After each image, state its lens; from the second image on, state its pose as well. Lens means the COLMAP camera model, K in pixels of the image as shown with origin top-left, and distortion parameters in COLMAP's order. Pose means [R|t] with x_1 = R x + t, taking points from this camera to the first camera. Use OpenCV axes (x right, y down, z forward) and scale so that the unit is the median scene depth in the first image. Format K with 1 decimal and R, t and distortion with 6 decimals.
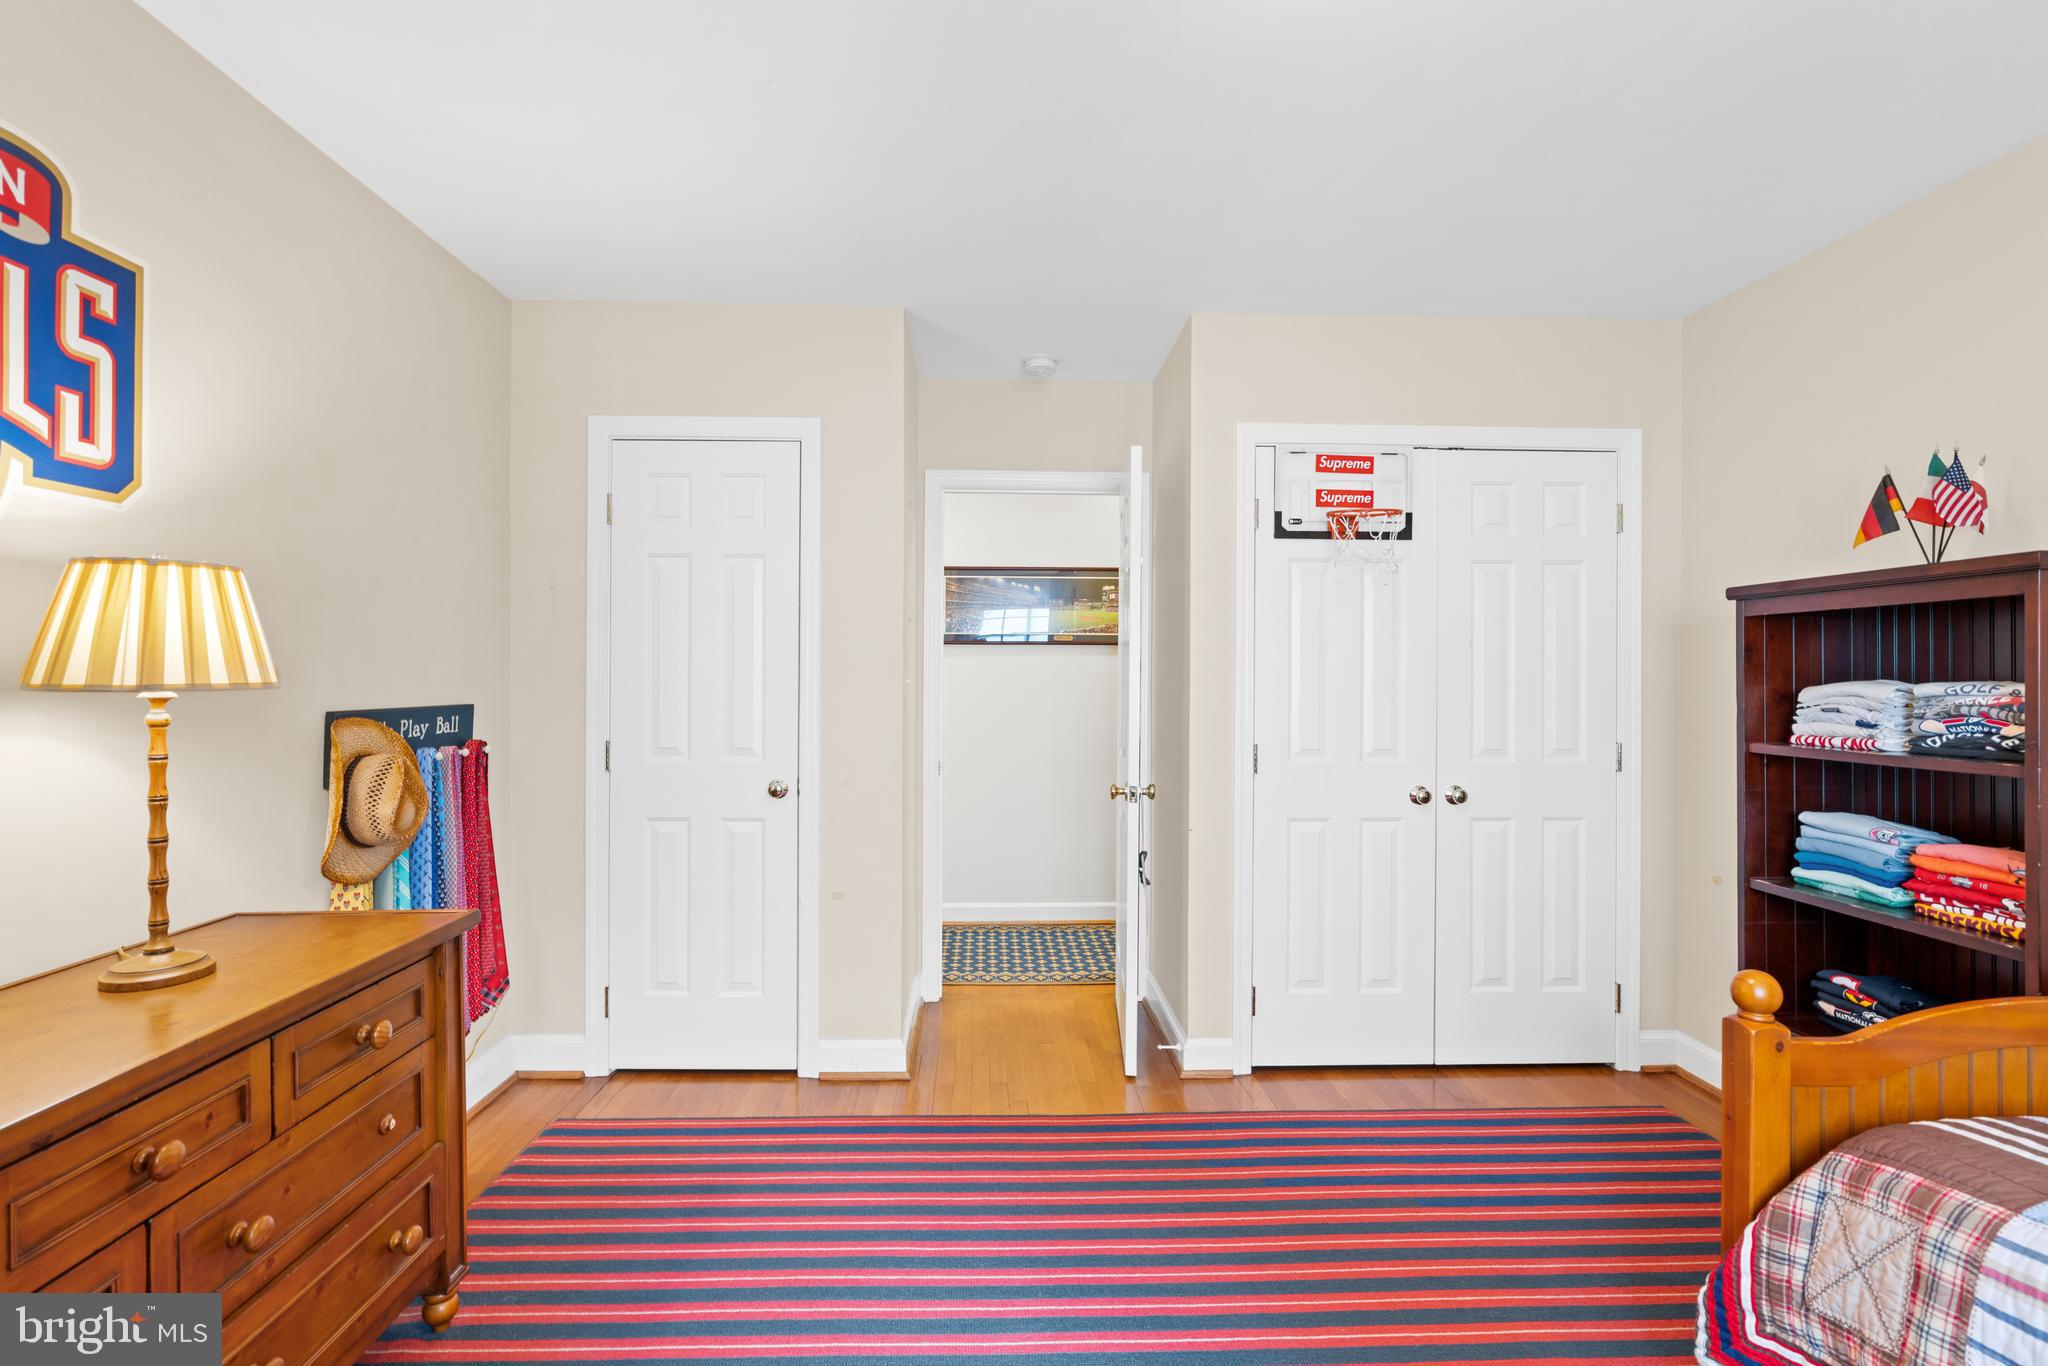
lens RADIAL K [[930.1, 0, 1021.1], [0, 930.1, 676.6], [0, 0, 1]] dist [-0.001009, -0.000348]
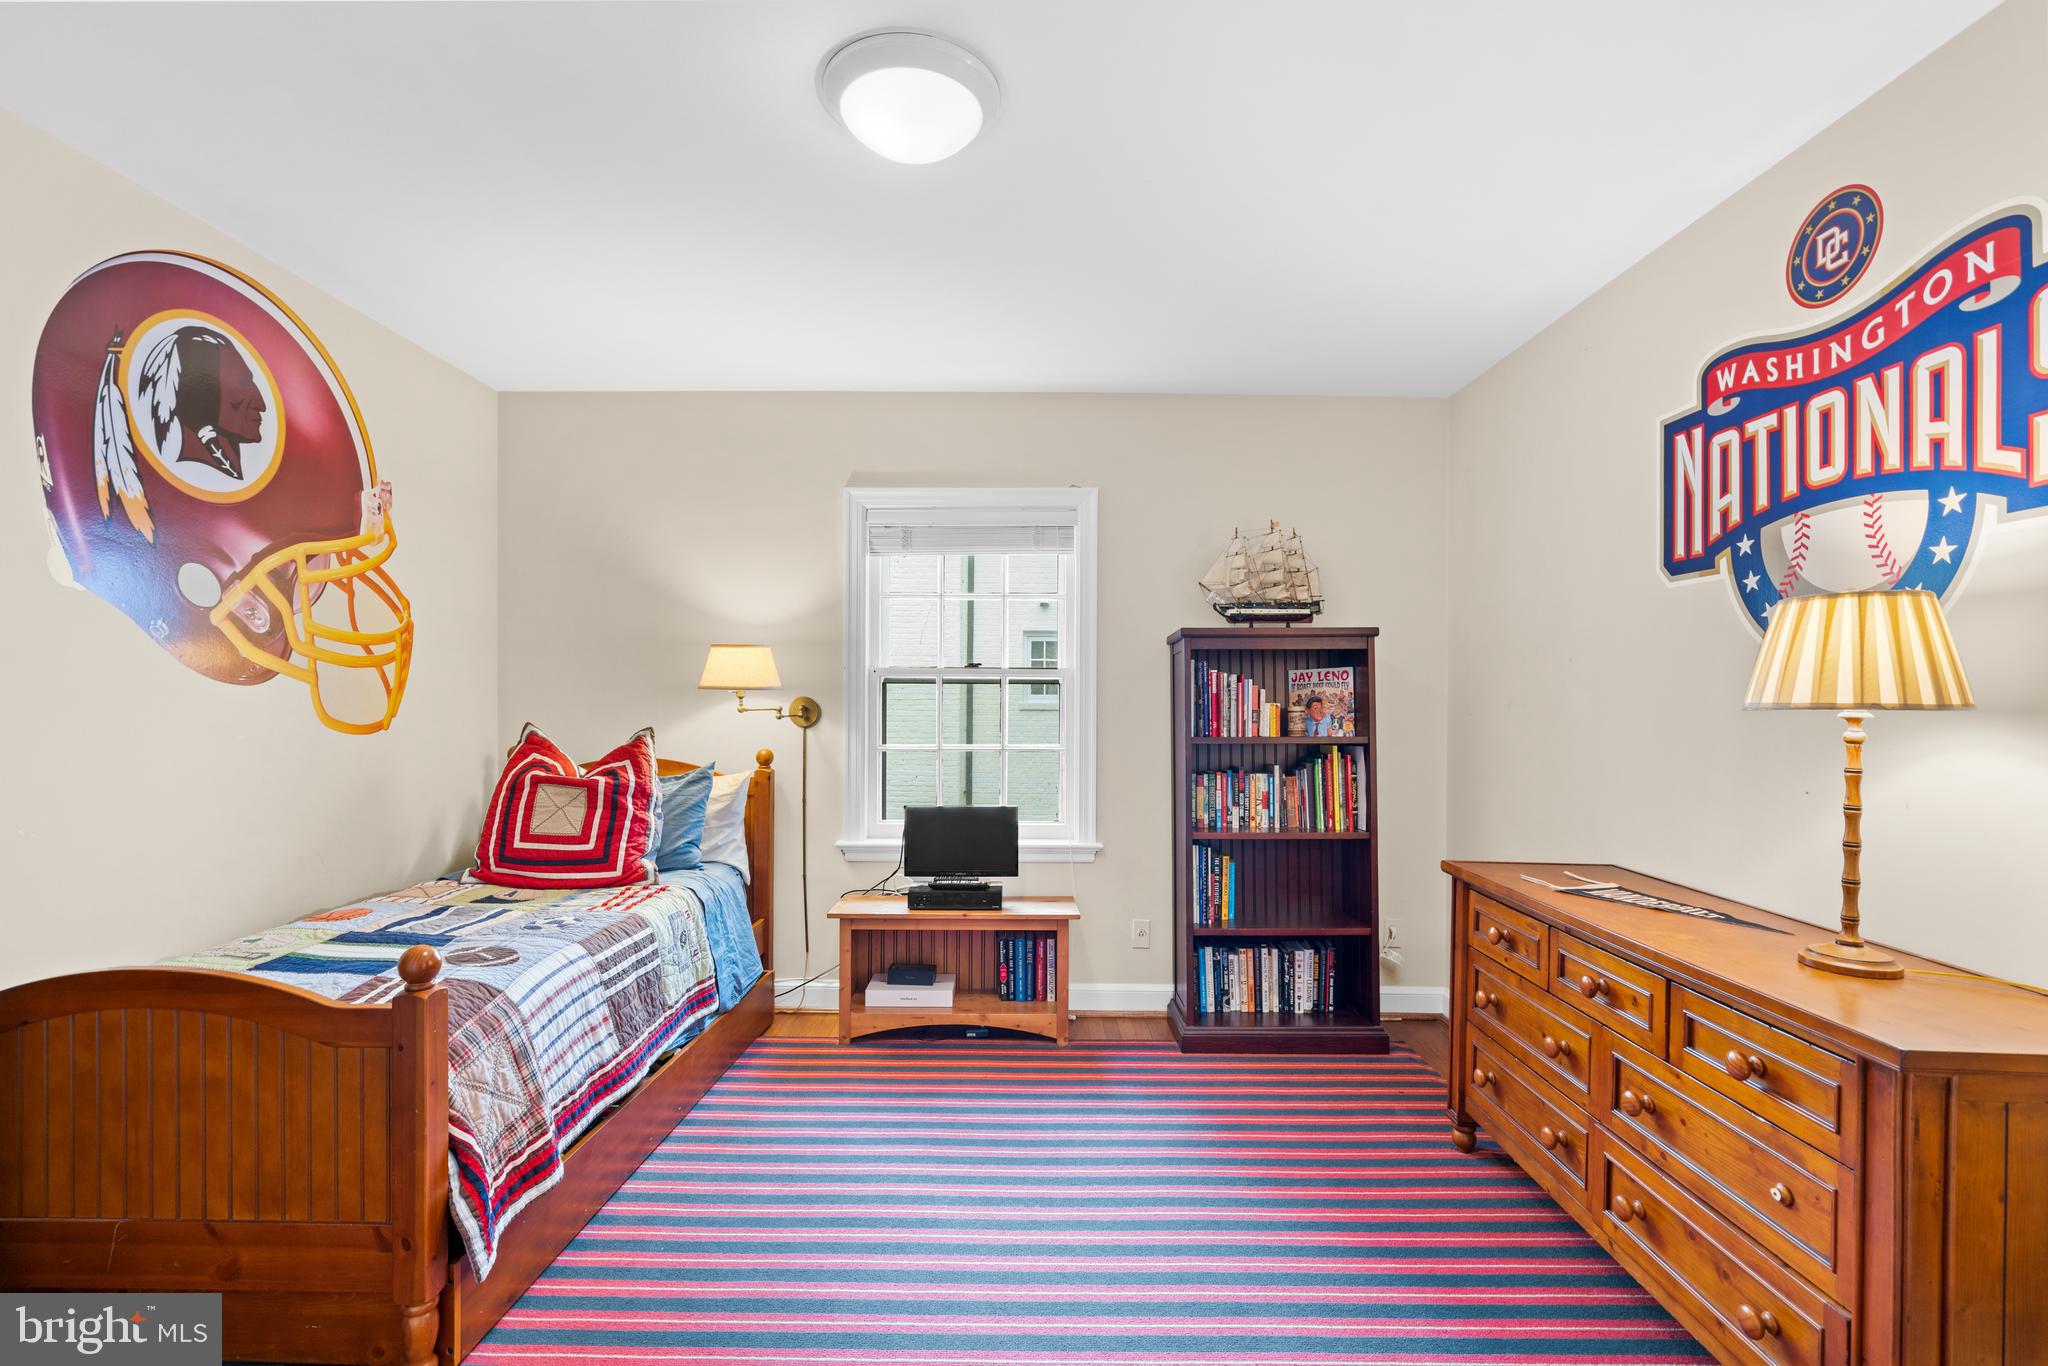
lens RADIAL K [[930.1, 0, 1032.1], [0, 930.1, 689.1], [0, 0, 1]] dist [-0.001009, -0.000348]
pose [[-0.998090, -0.012089, 0.060580, -0.009379], [-0.011841, 0.999920, 0.004458, -0.004198], [-0.060629, 0.003733, -0.998153, 2.172345]]
